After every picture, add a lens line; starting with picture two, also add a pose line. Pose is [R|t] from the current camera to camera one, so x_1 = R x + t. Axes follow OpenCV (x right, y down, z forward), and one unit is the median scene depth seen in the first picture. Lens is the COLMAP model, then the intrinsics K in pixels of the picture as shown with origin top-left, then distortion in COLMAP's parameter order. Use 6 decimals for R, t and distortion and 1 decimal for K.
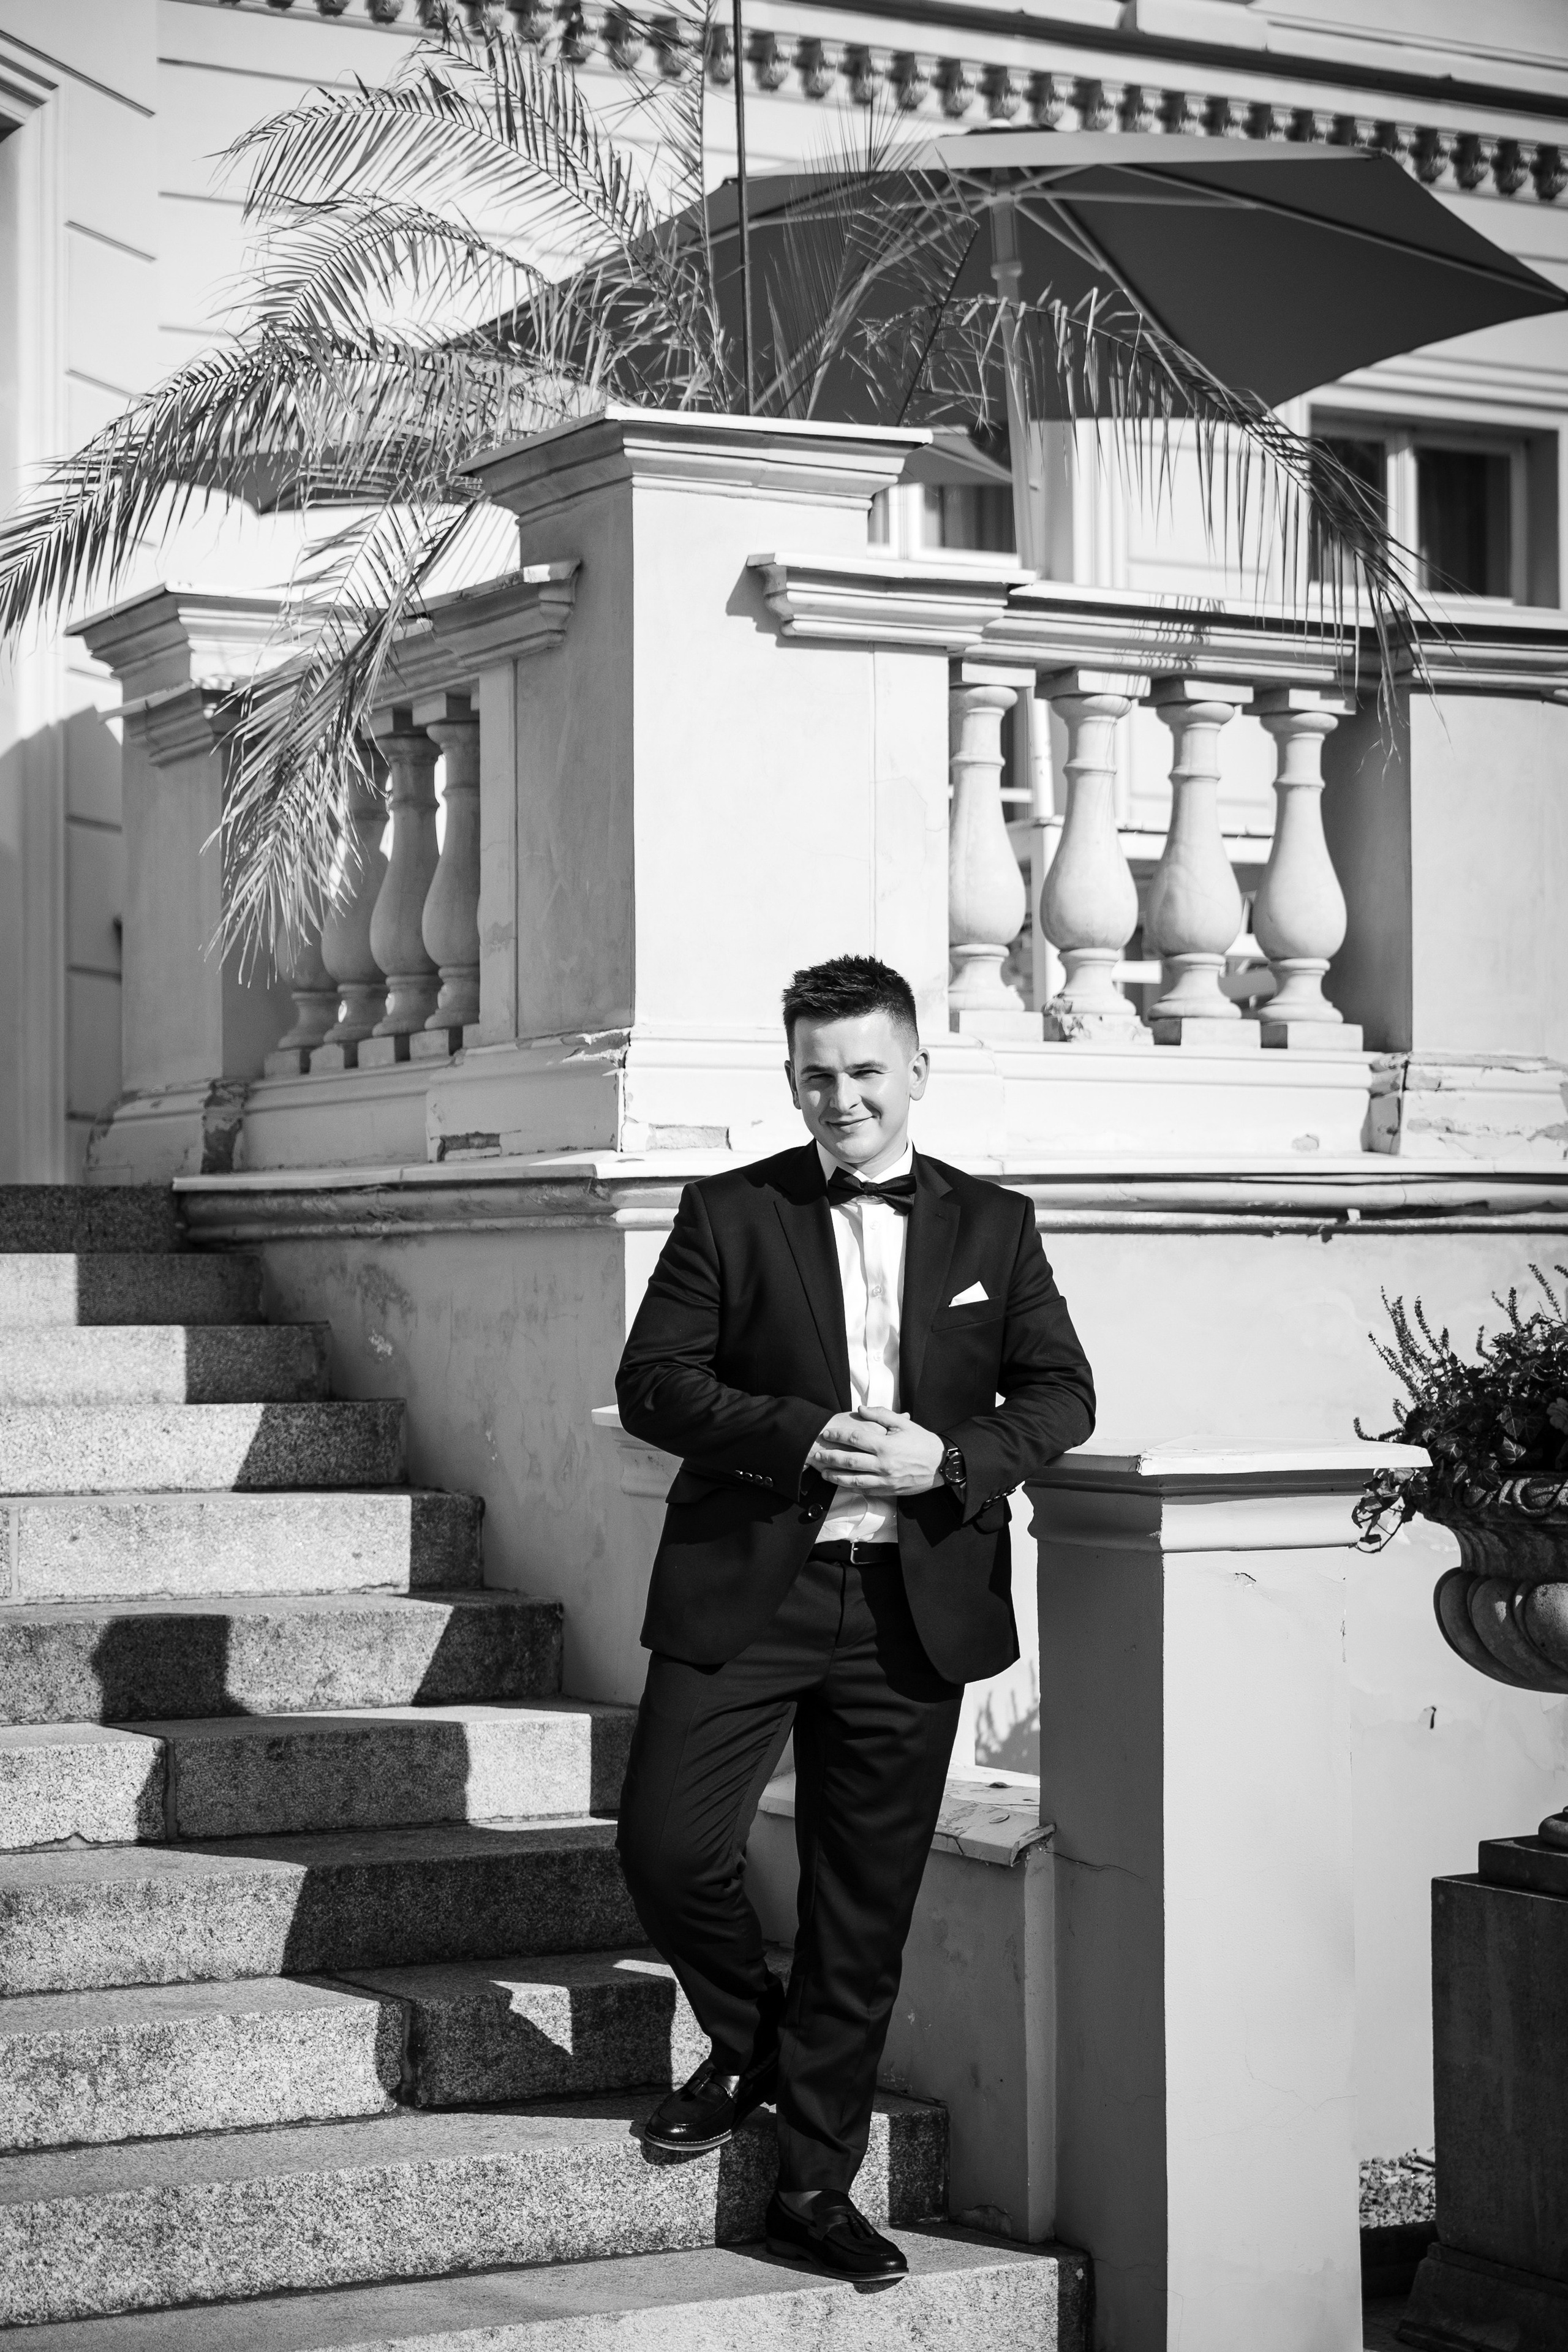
lens RADIAL K [[4560.5, 0, 784.0], [0, 4560.5, 1176.0], [0, 0, 1]] dist [0.031996, 0.057847]
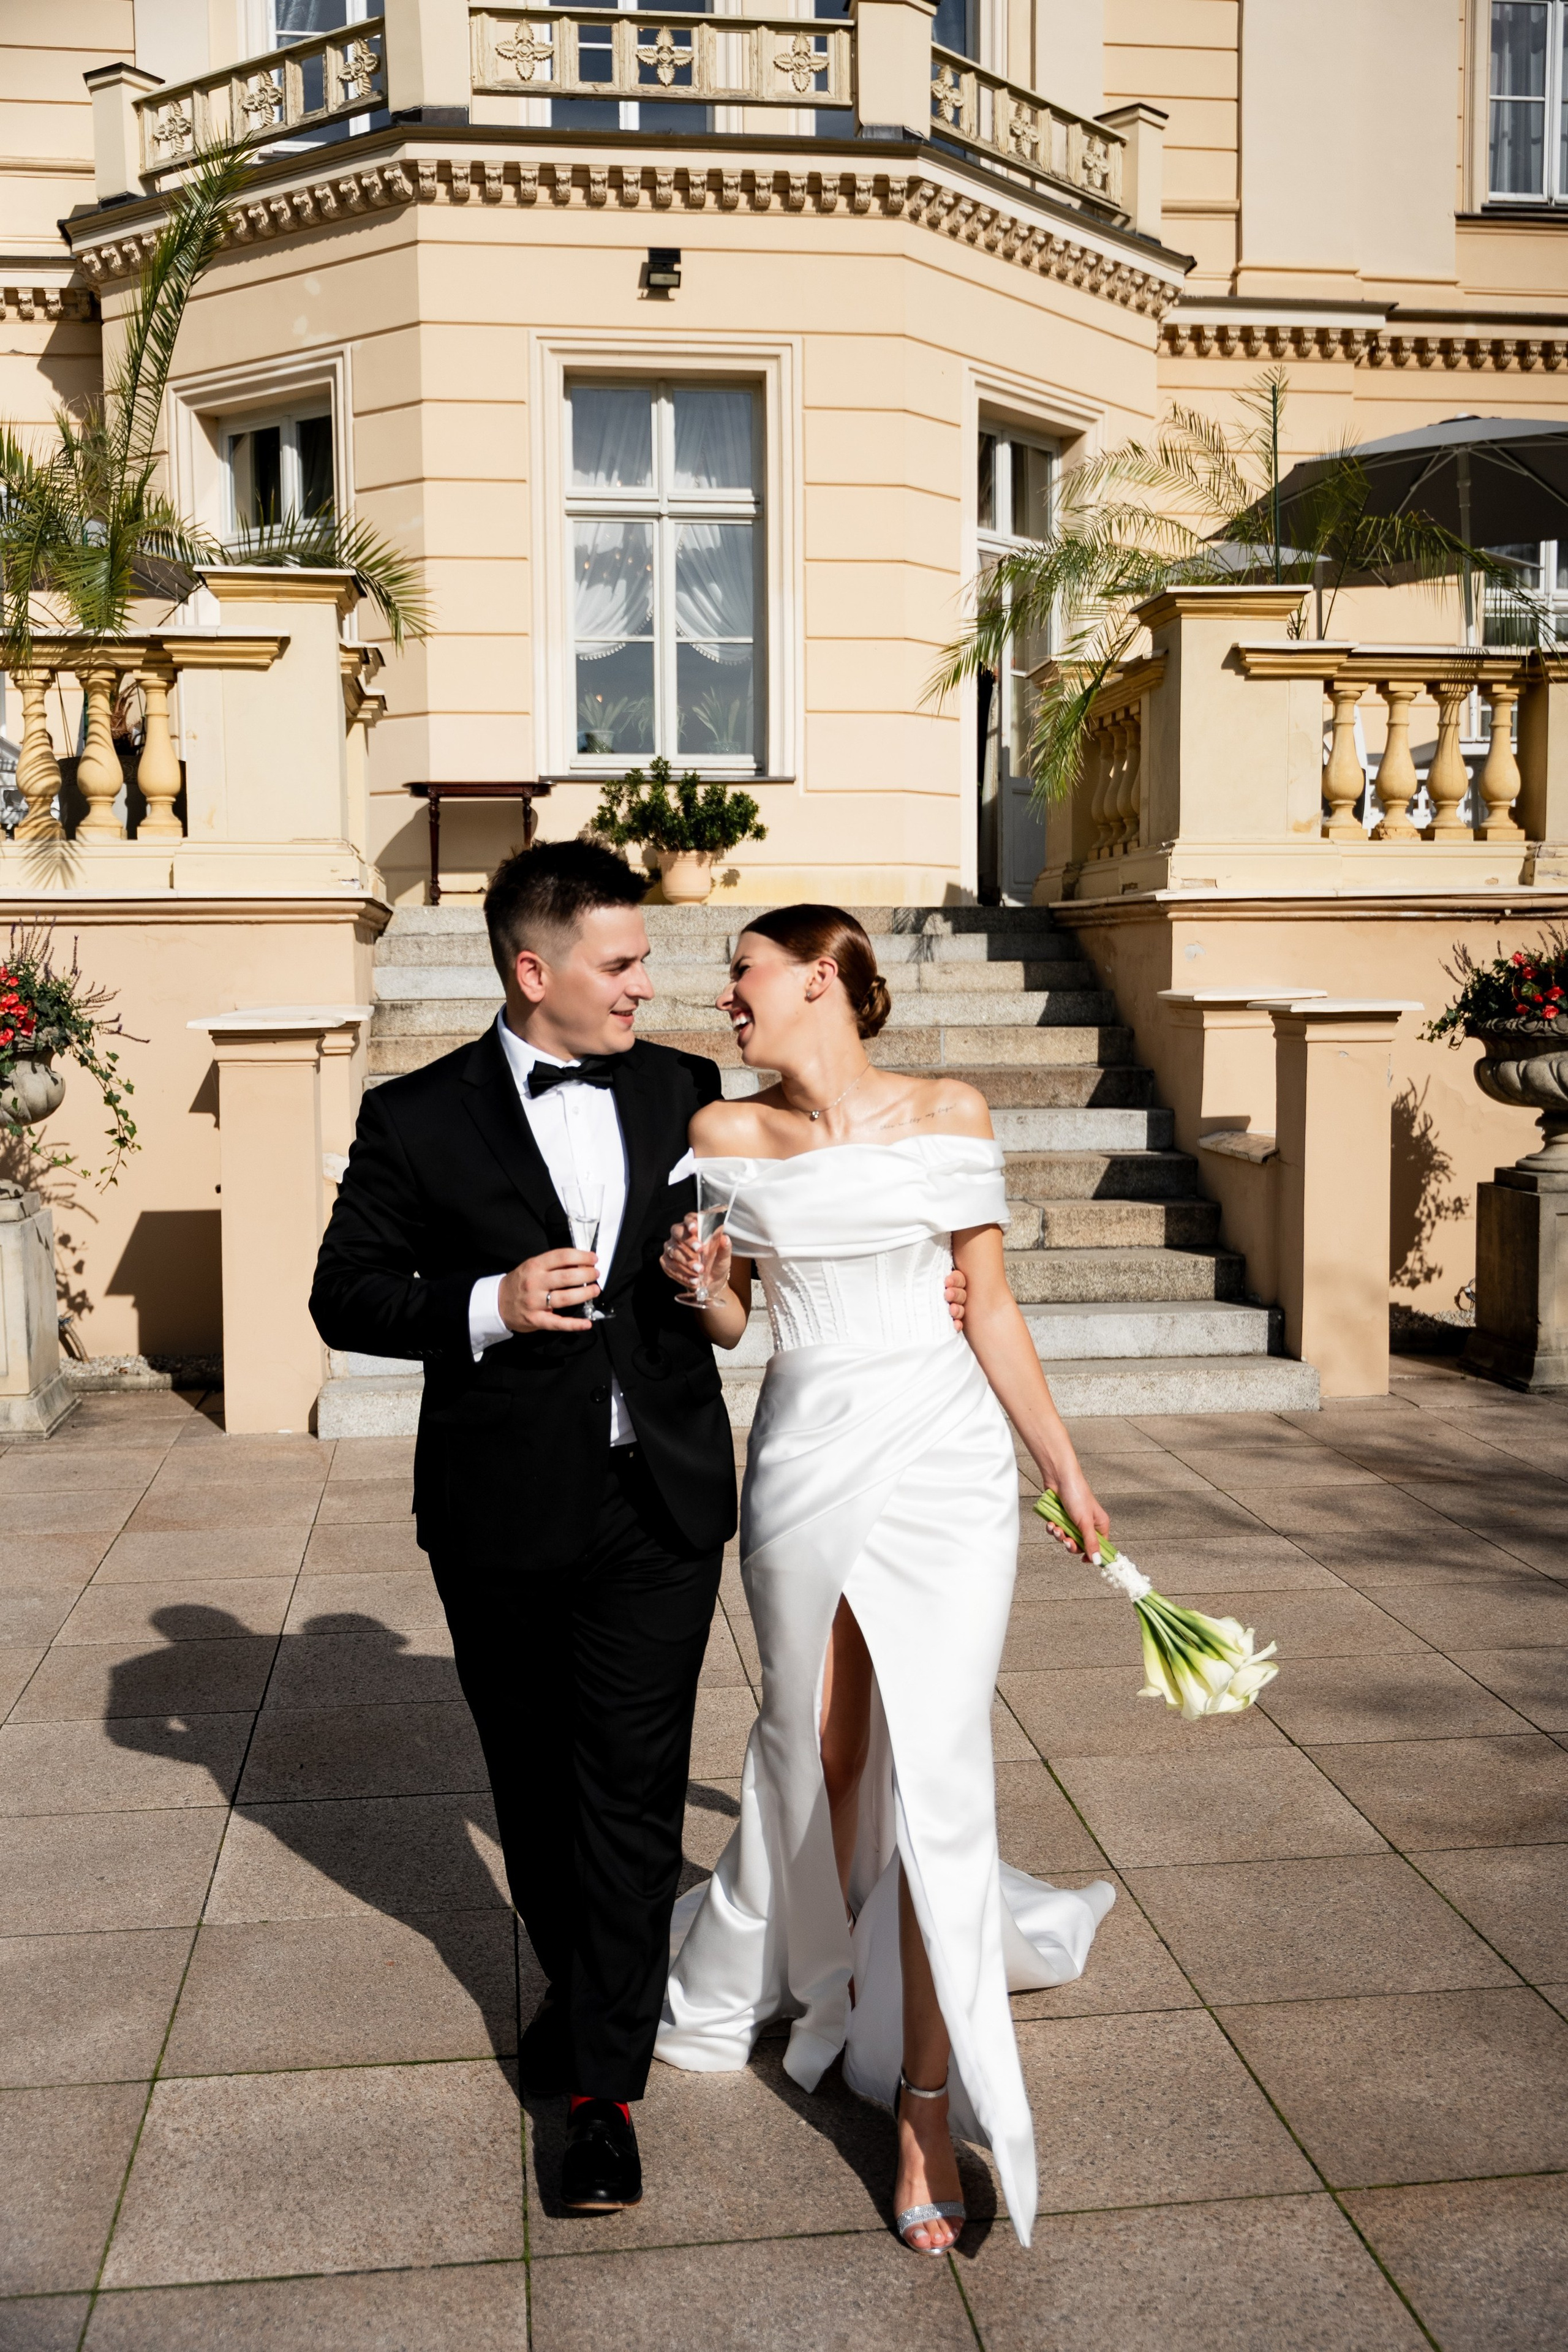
lens RADIAL K [[2308.0, 0, 790.1], [0, 2308.0, 1182.4], [0, 0, 1]] dist [-0.000615, 0.005187]
pose [[0.928820, 0.031731, -0.369170, 0.239490], [0.012459, 0.993088, 0.116706, 0.003774], [0.370322, -0.112998, 0.922005, -0.262928]]
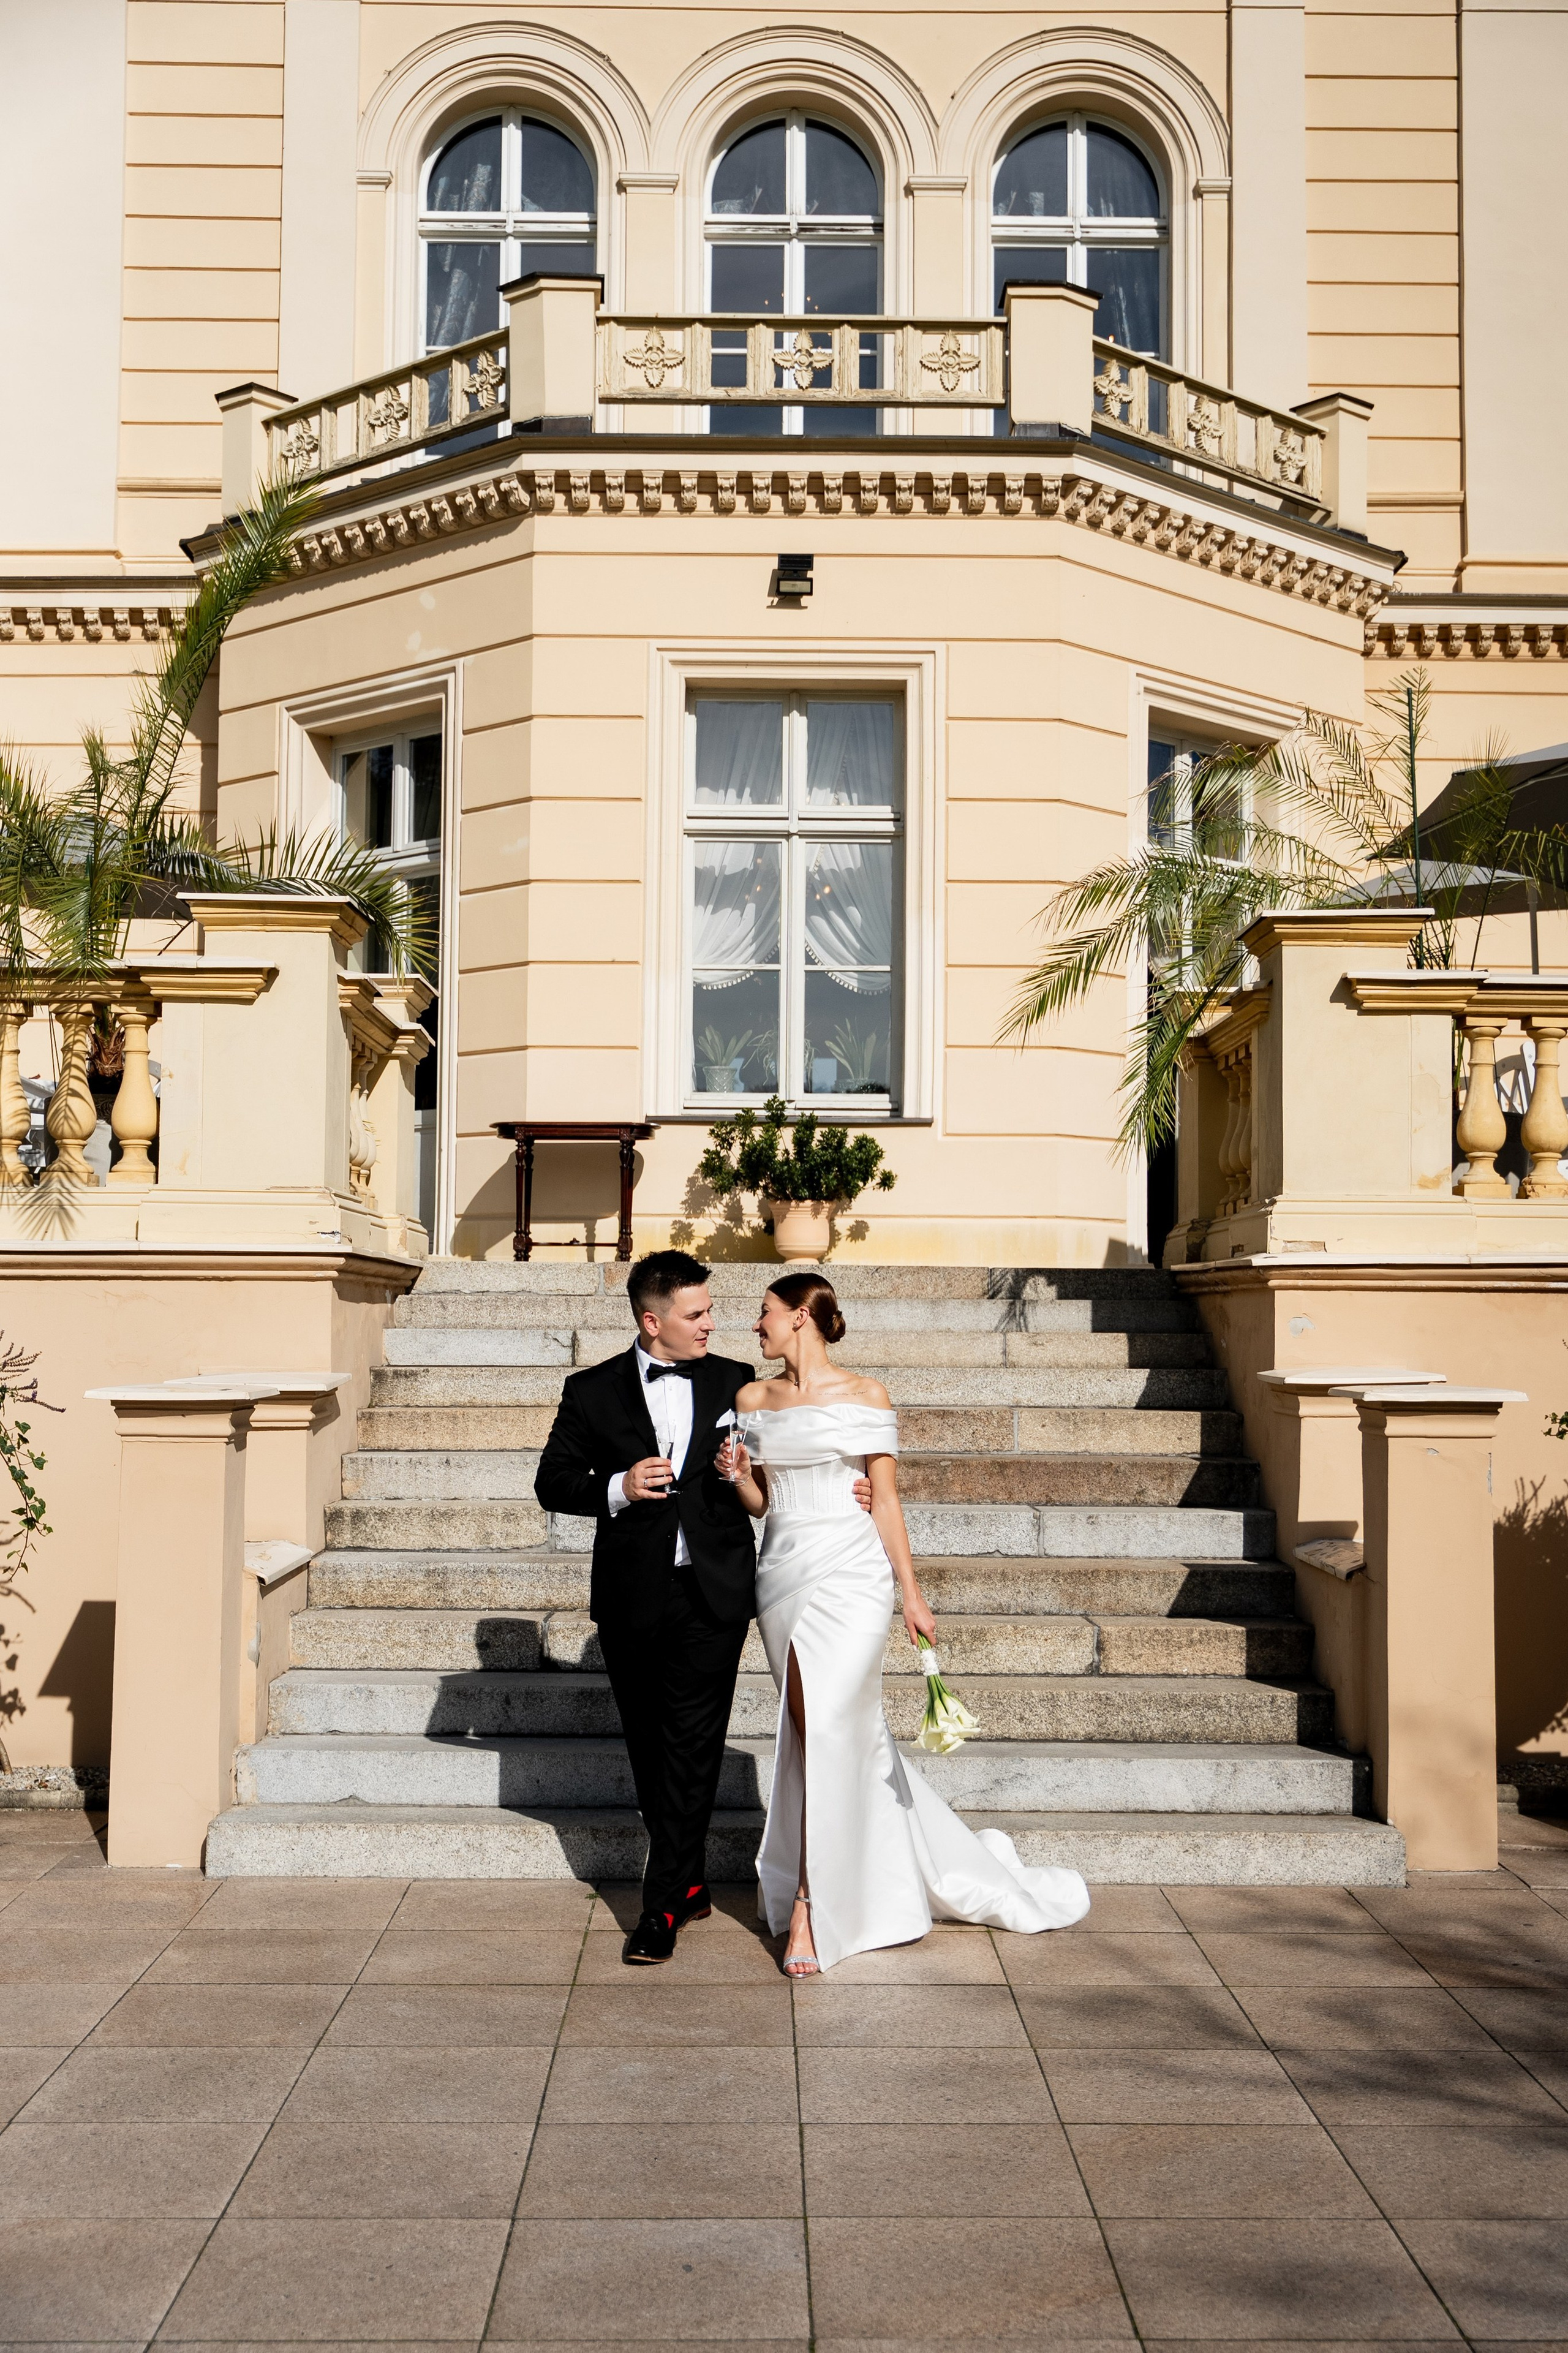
lens RADIAL K [[2596.2, 0, 791.0], [0, 2596.2, 1170.7], [0, 0, 1]] dist [-0.008645, 0.010159]
pose [[0.879594, -0.017494, -0.475403, 0.342660], [0.000738, 0.999373, -0.035410, -0.001039], [0.475724, 0.030796, 0.879055, -0.186681]]
